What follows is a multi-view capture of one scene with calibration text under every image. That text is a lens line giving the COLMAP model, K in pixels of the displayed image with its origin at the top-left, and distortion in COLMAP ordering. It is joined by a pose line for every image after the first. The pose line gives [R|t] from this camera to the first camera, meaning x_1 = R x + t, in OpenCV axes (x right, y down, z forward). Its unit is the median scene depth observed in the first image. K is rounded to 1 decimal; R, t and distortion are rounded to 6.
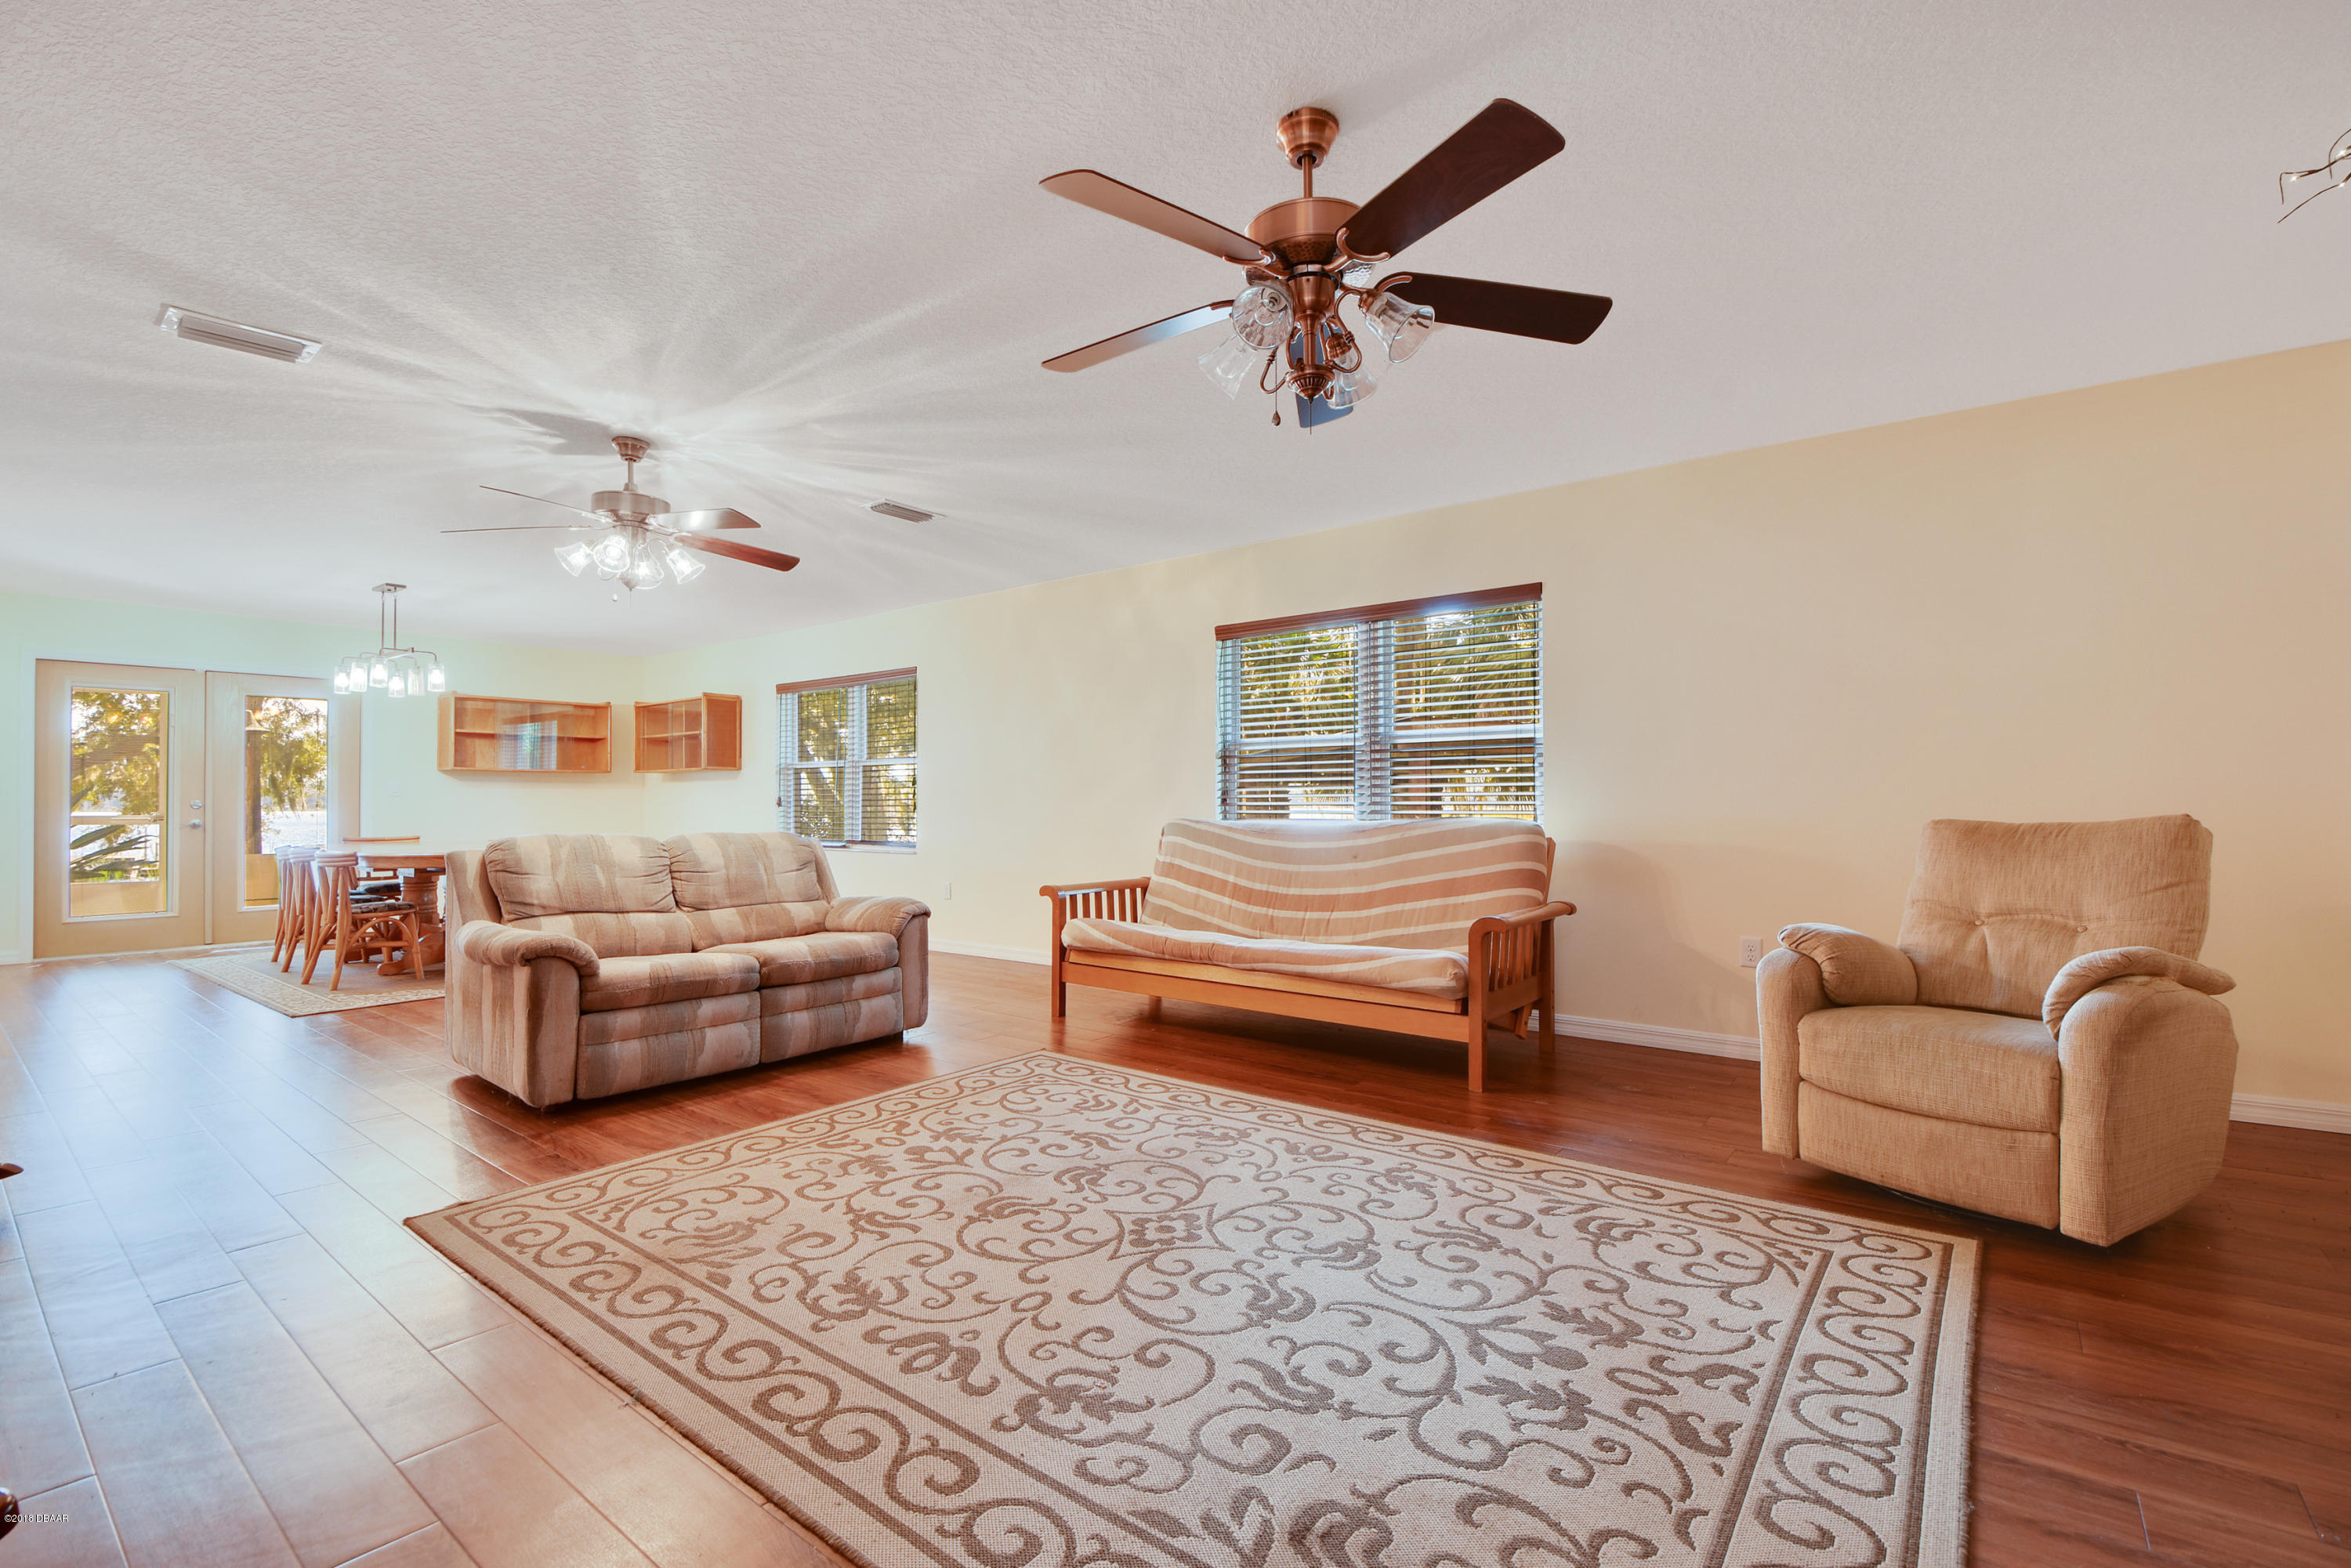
lens RADIAL K [[1037.2, 0, 1190.4], [0, 1037.2, 800.7], [0, 0, 1]] dist [-0.012641, -0.003131]
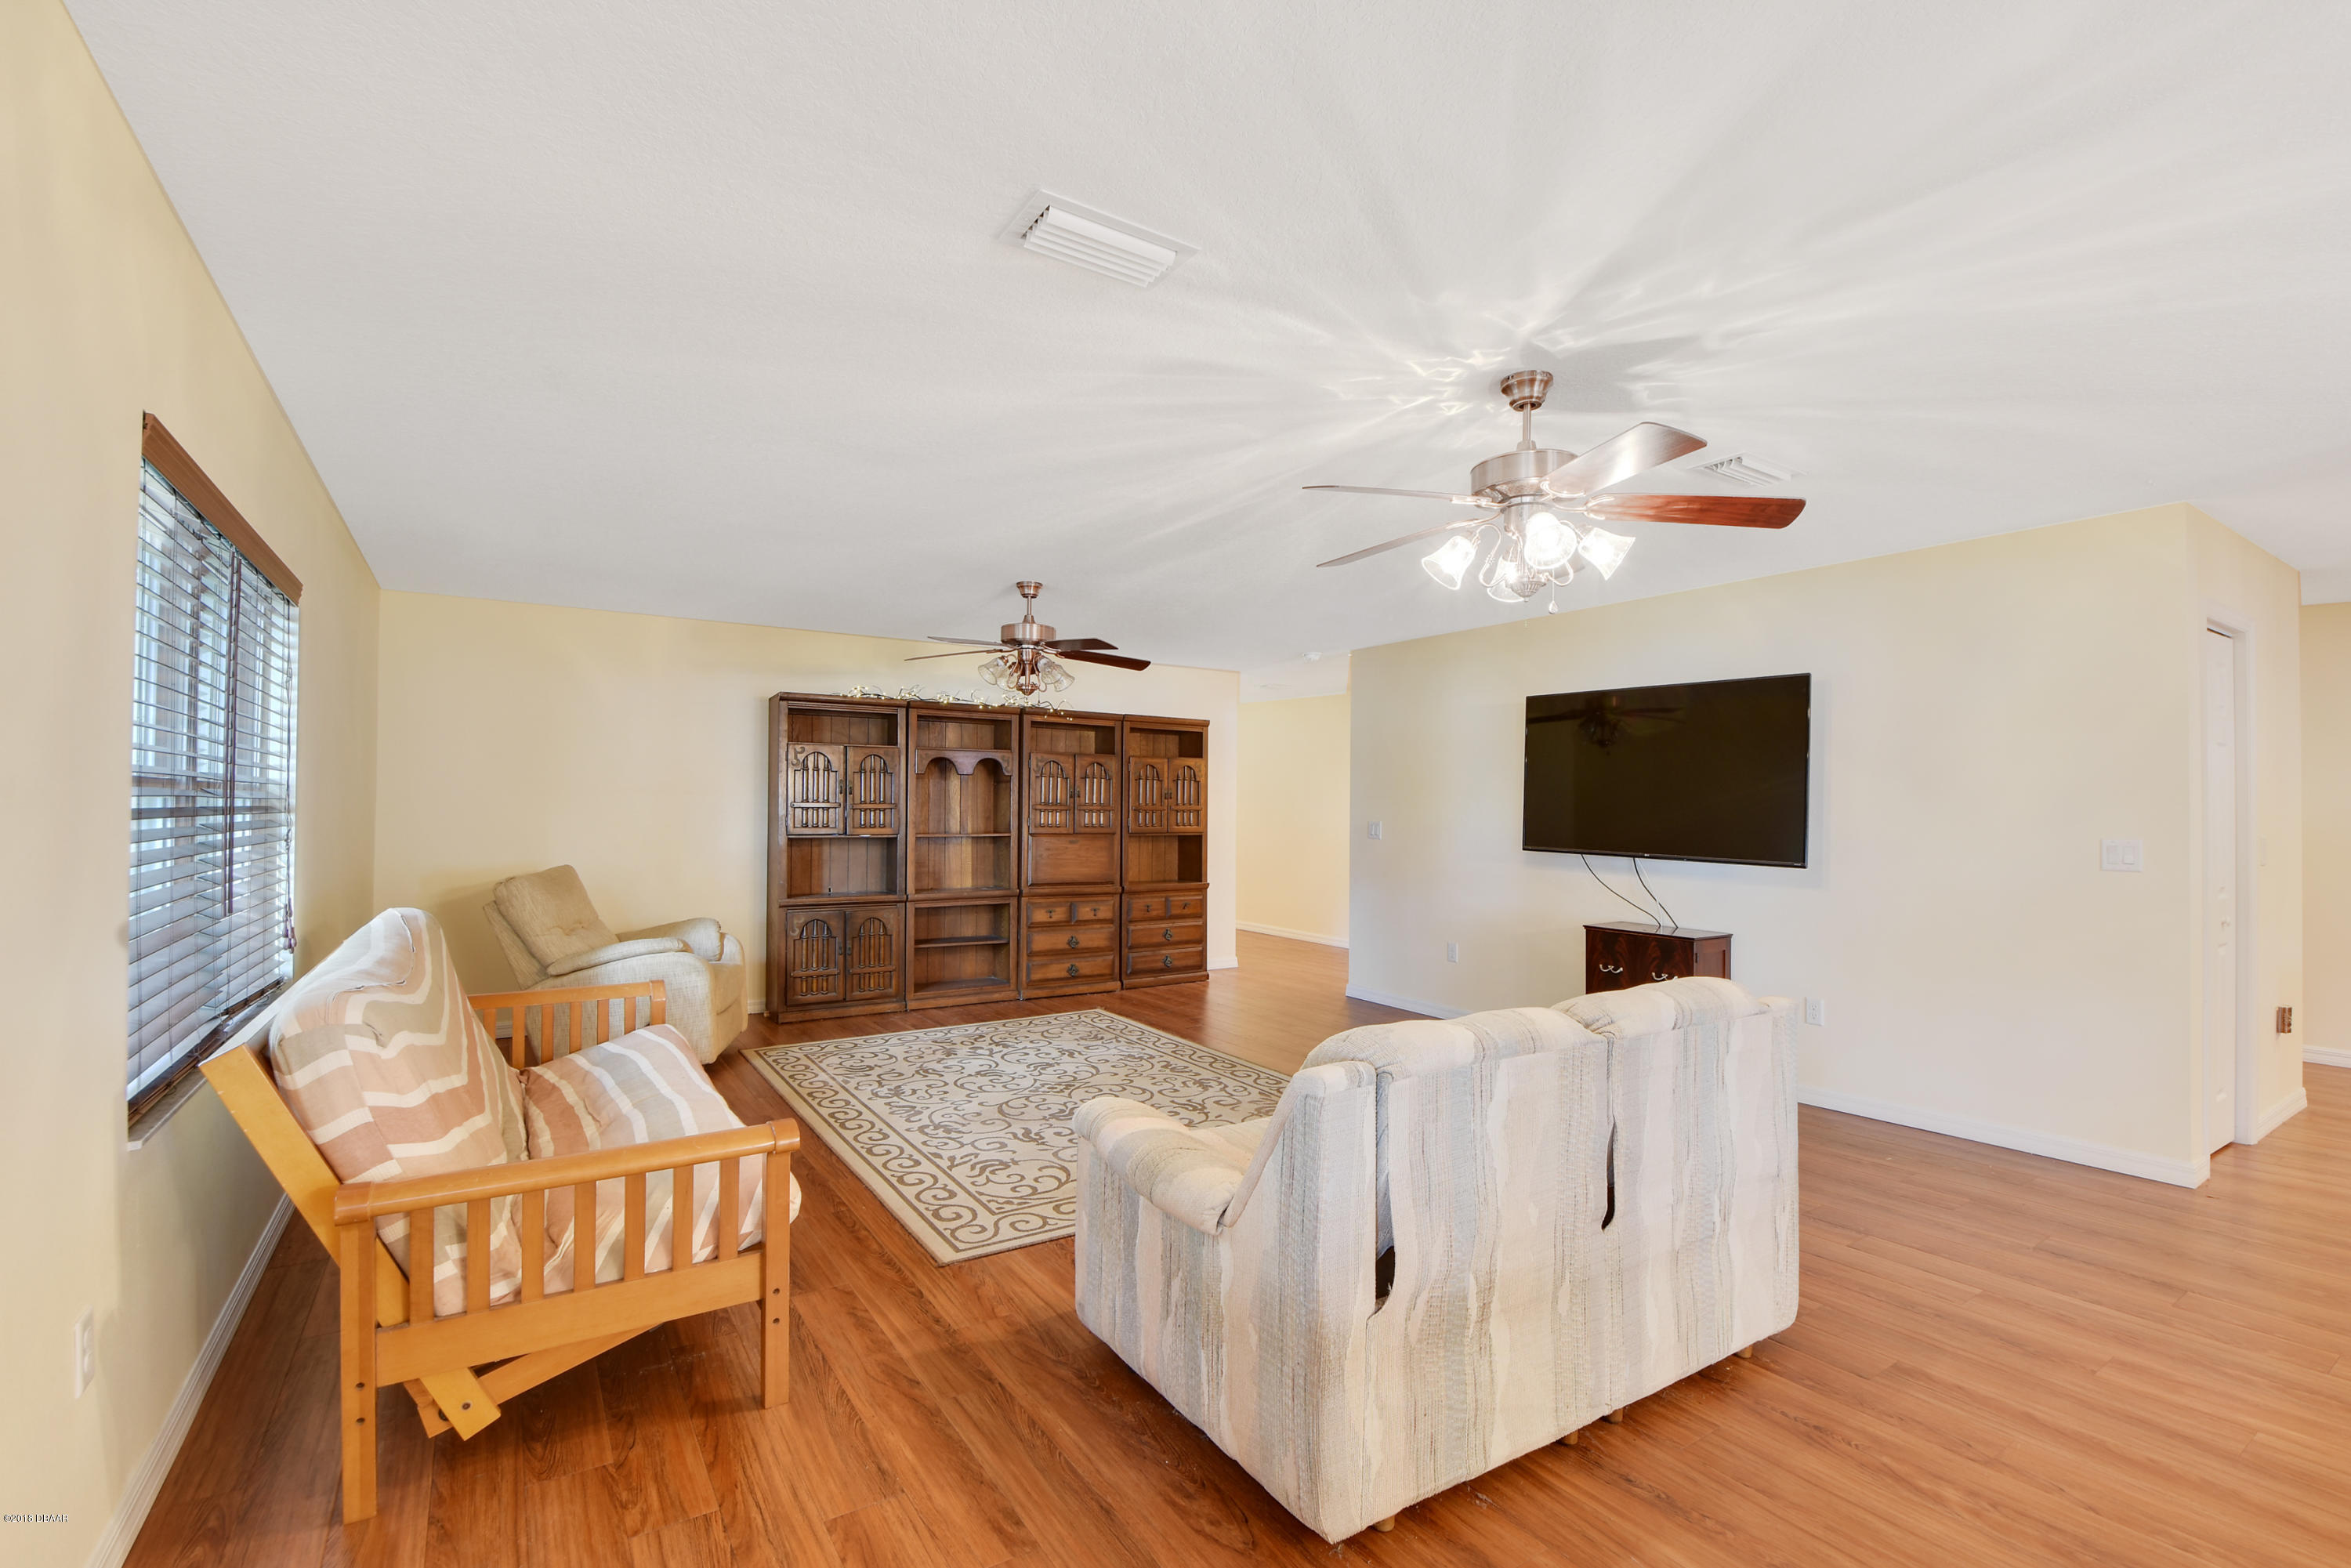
lens RADIAL K [[1037.2, 0, 1176.9], [0, 1037.2, 800.9], [0, 0, 1]] dist [-0.012641, -0.003131]
pose [[-0.942455, -0.001575, 0.334329, -0.847983], [-0.006356, 0.999893, -0.013205, -0.097314], [-0.334273, -0.014570, -0.942364, 2.616247]]
